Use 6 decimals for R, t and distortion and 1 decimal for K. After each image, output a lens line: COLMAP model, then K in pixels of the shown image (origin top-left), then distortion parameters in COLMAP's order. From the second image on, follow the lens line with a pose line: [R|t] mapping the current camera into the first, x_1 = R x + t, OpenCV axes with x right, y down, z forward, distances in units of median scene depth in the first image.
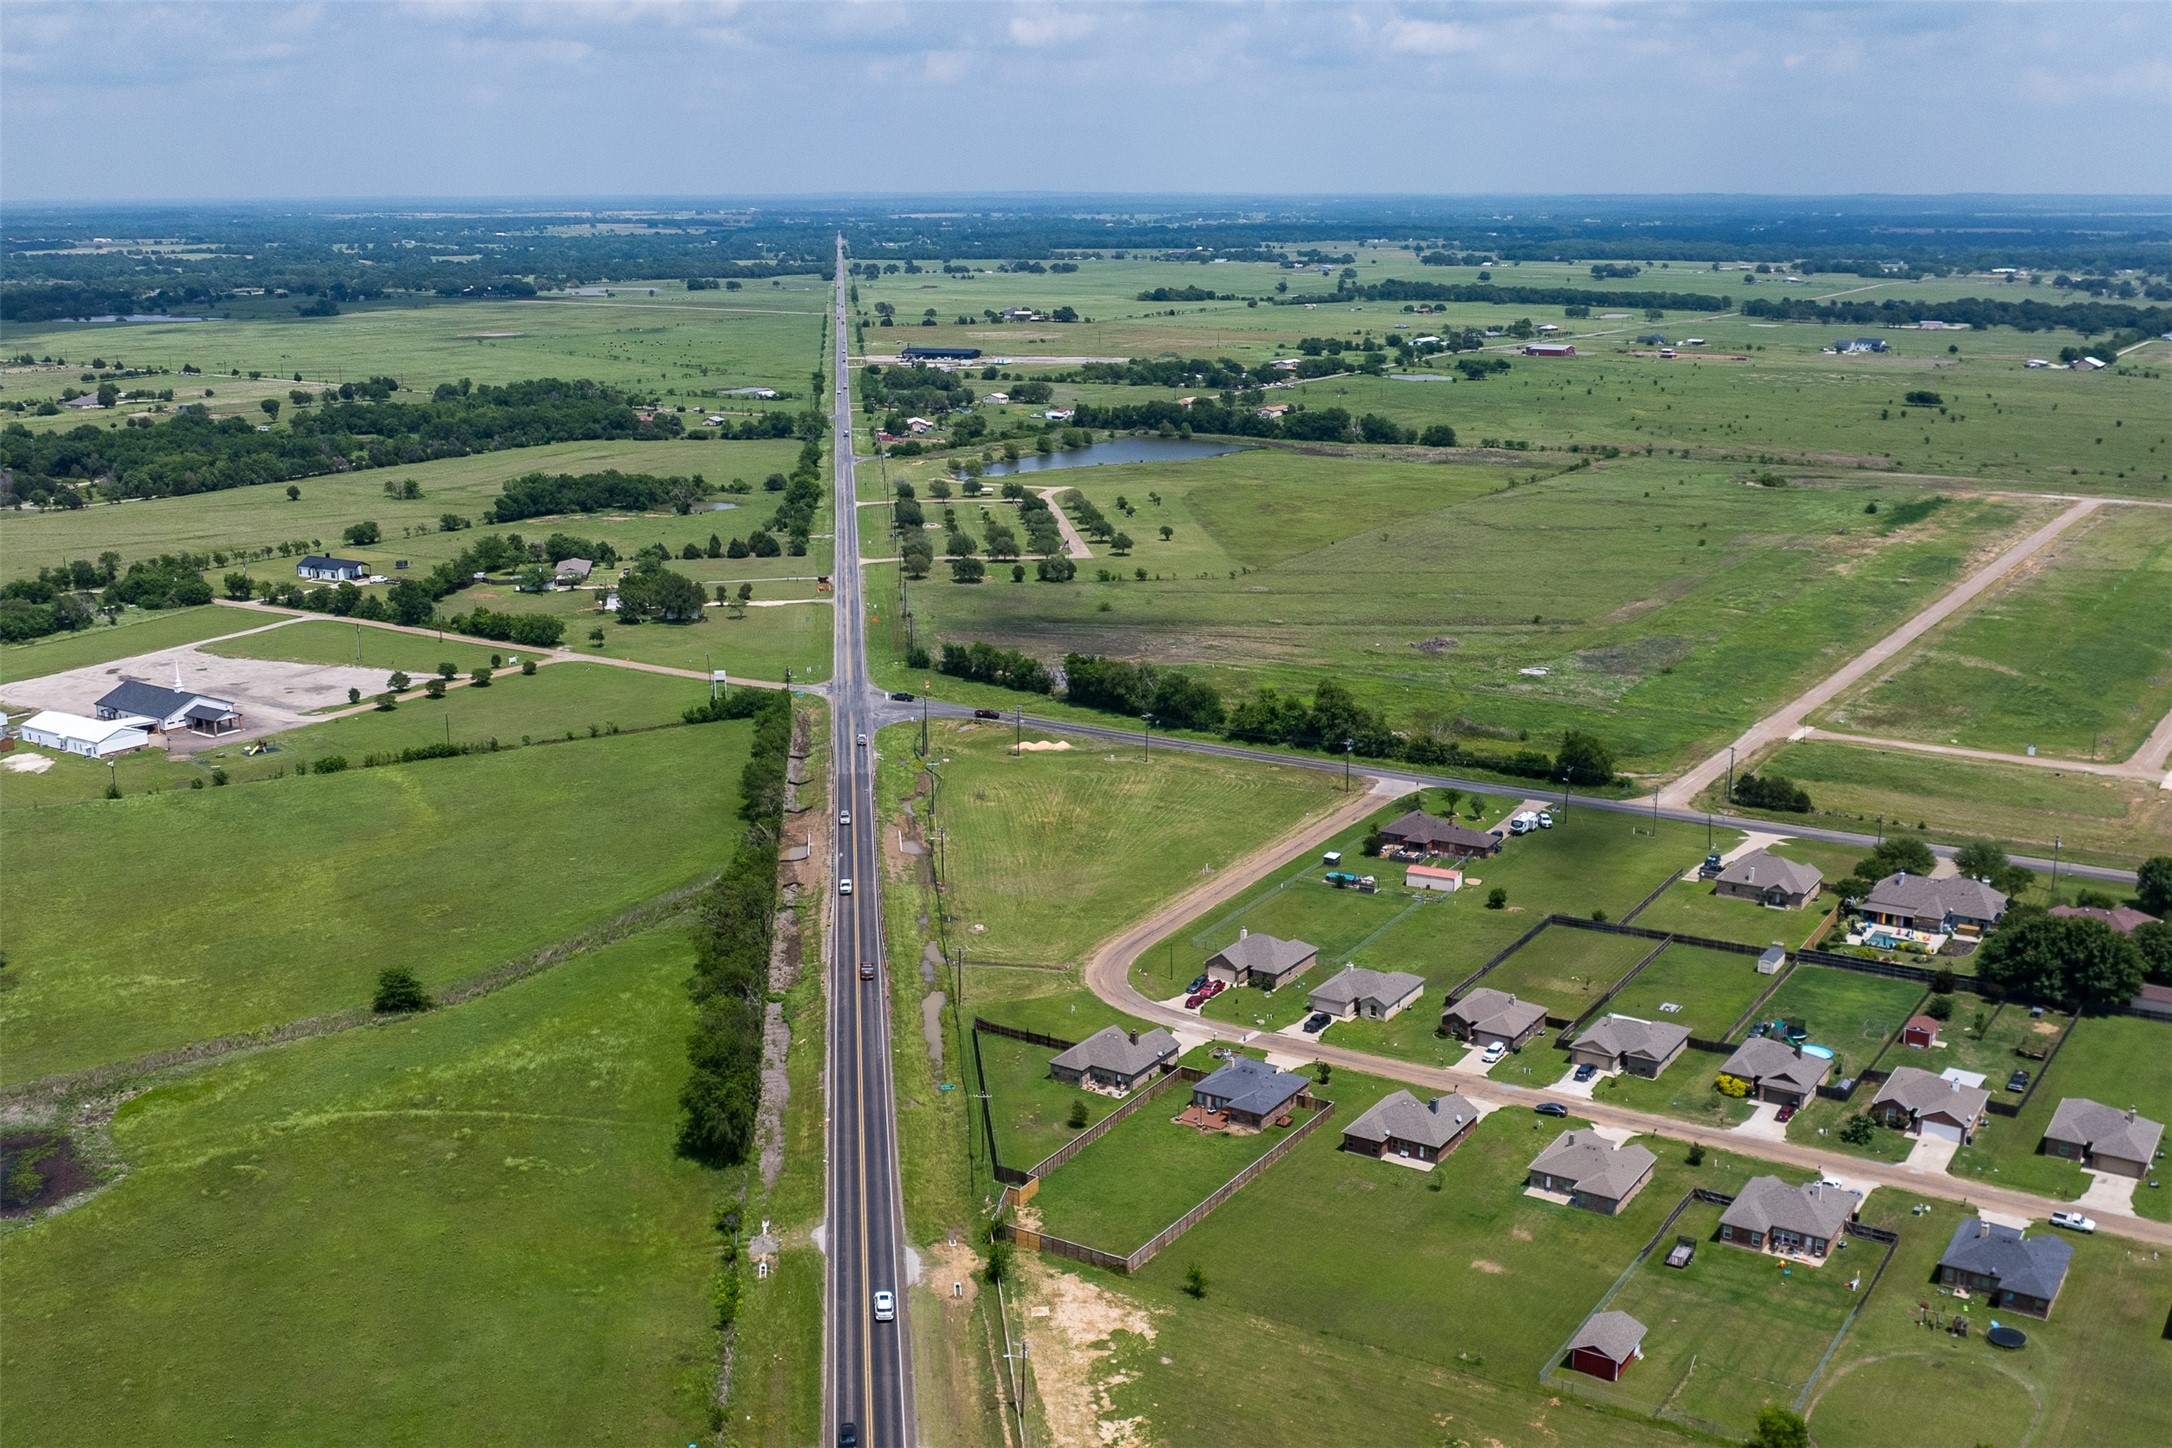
lens RADIAL K [[1887.7, 0, 1085.2], [0, 1887.7, 725.6], [0, 0, 1]] dist [-0.029542, -0.007073]
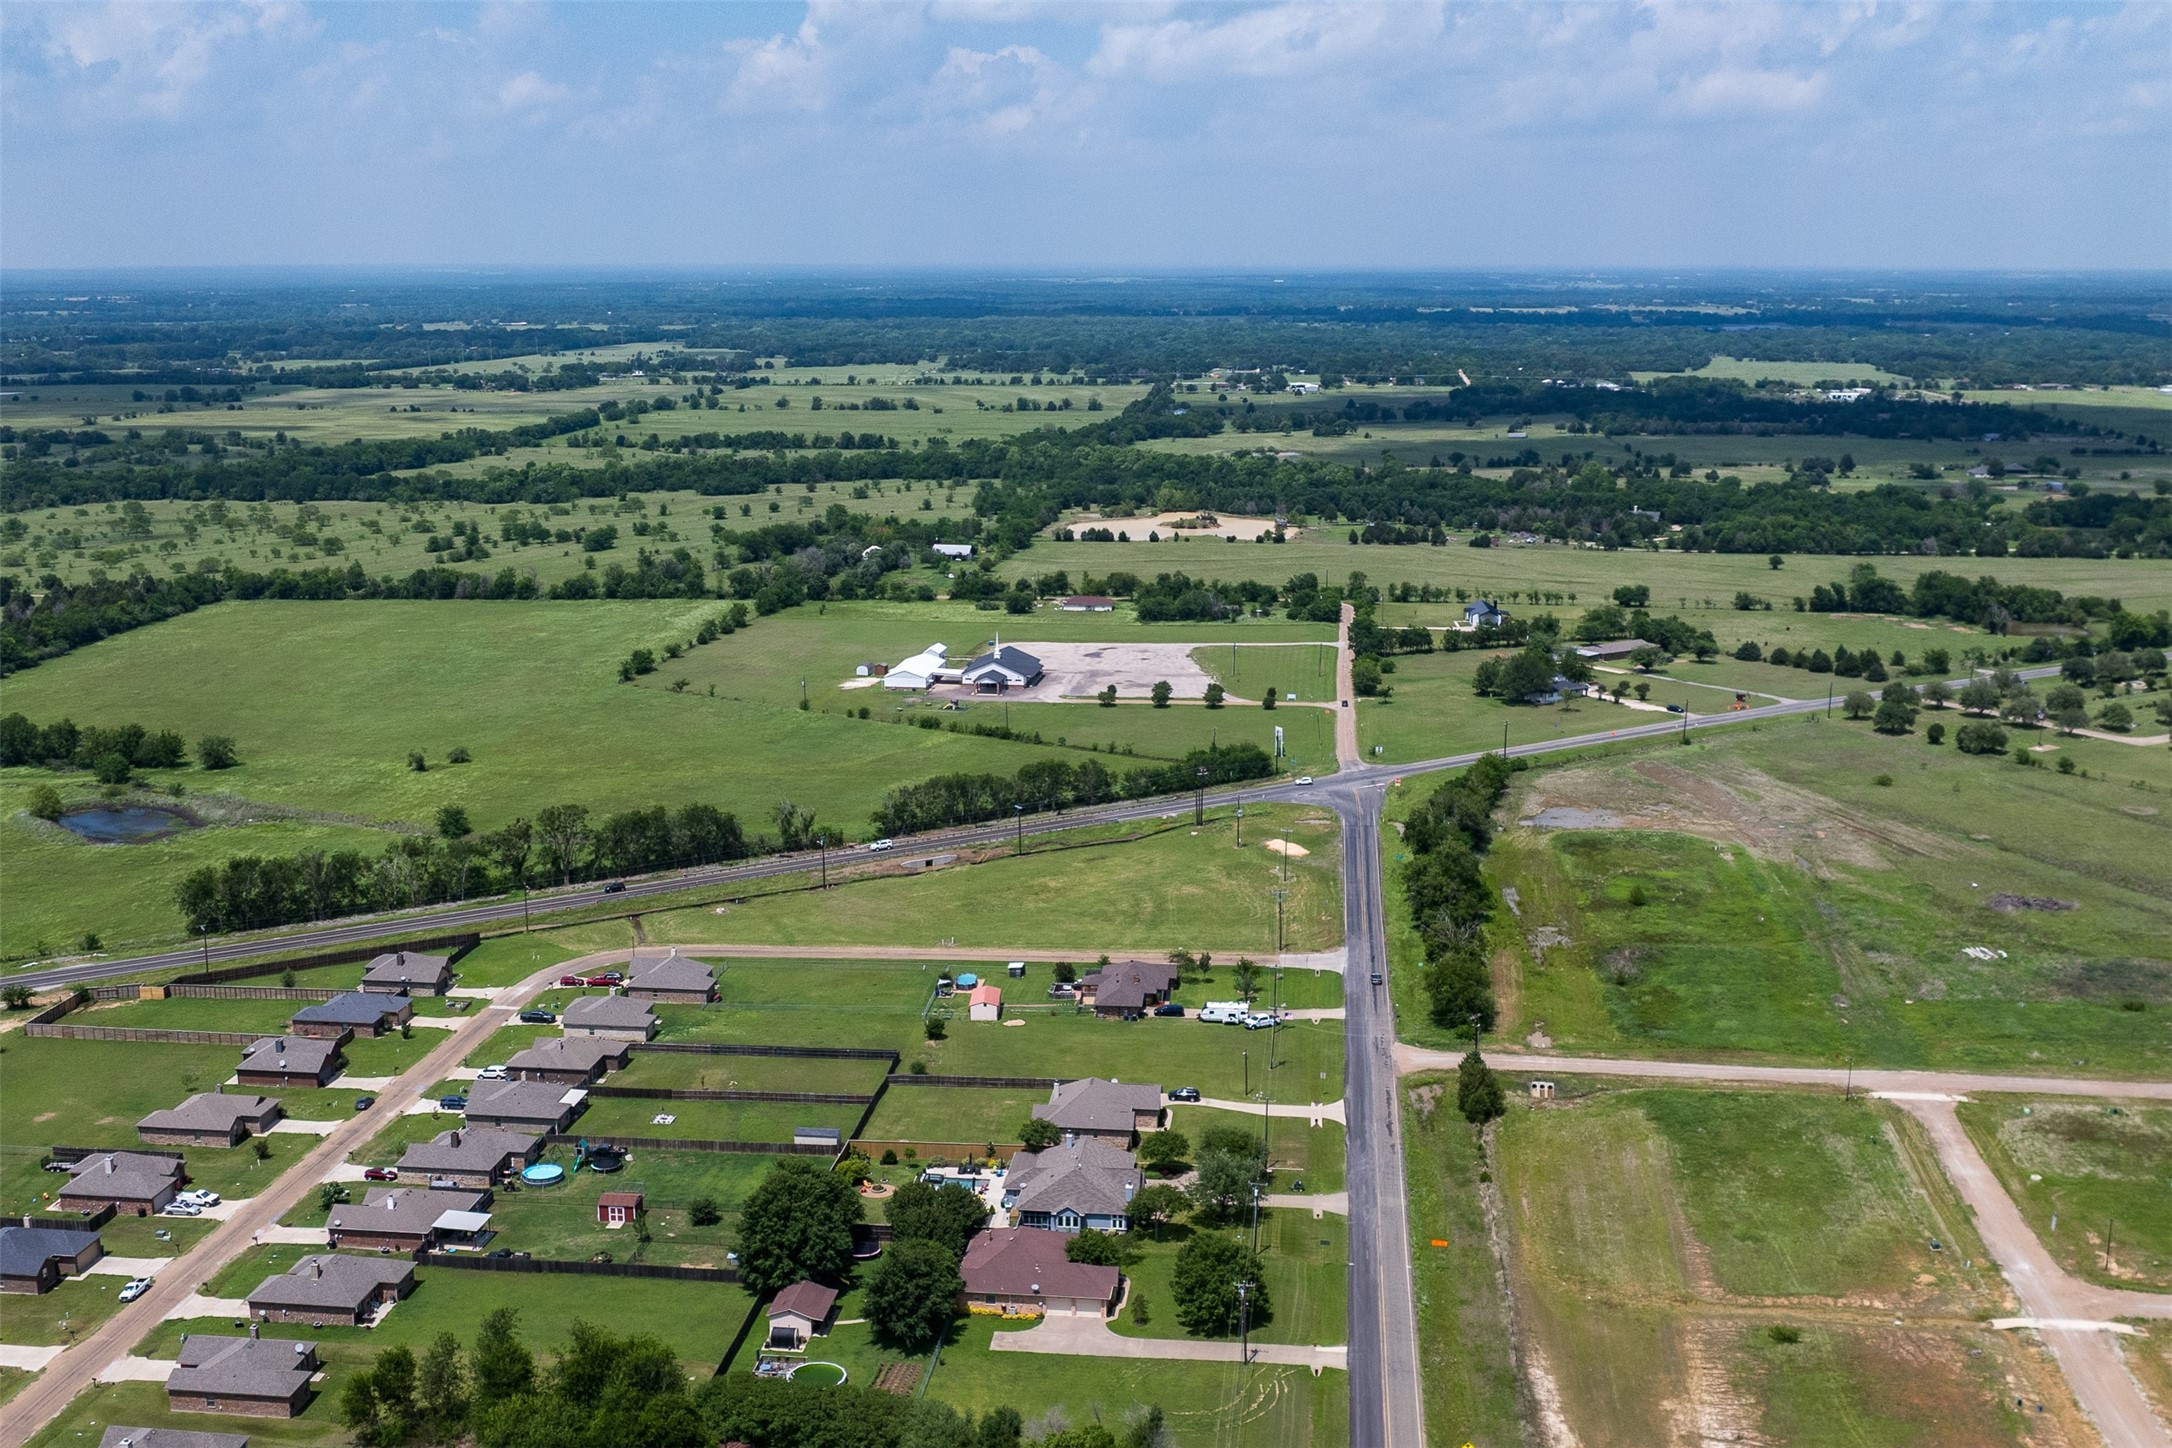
lens RADIAL K [[1887.7, 0, 1086.7], [0, 1887.7, 723.5], [0, 0, 1]] dist [-0.029542, -0.007073]
pose [[0.538581, 0.192107, -0.820381, 0.707868], [-0.229172, 0.970354, 0.076774, -0.101771], [0.810809, 0.146659, 0.566639, 0.372453]]
